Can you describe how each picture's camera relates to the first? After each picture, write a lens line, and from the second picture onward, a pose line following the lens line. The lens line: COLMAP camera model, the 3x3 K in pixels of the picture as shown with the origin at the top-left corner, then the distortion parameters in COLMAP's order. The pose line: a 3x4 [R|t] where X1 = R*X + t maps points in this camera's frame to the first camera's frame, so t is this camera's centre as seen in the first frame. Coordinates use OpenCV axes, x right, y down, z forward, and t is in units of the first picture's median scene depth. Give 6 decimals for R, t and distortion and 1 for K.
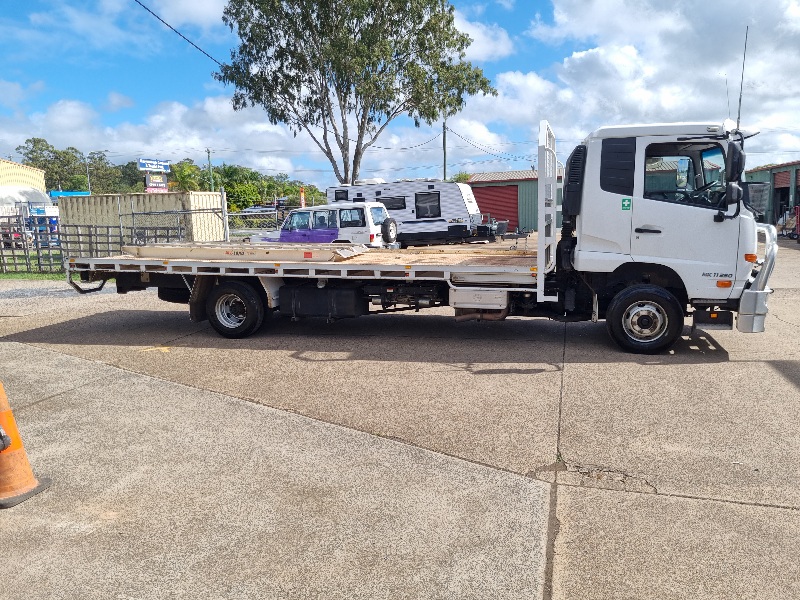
lens RADIAL K [[607.3, 0, 411.1], [0, 607.3, 301.2], [0, 0, 1]] dist [0.020025, -0.006283]
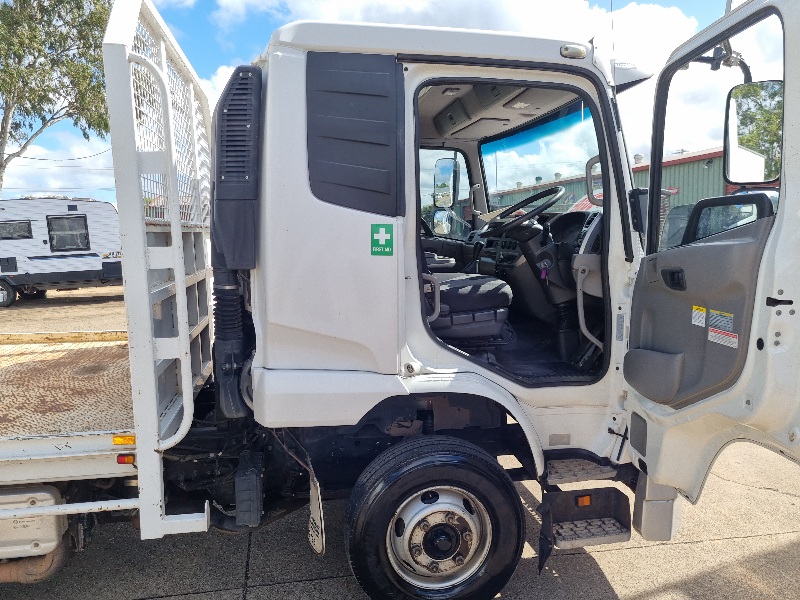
lens RADIAL K [[612.4, 0, 399.5], [0, 612.4, 318.3], [0, 0, 1]] dist [0.063434, -0.000722]
pose [[0.900938, -0.051735, 0.430853, 0.190565], [0.061251, 0.998088, -0.008234, -0.102067], [-0.429603, 0.033808, 0.902385, 0.626923]]
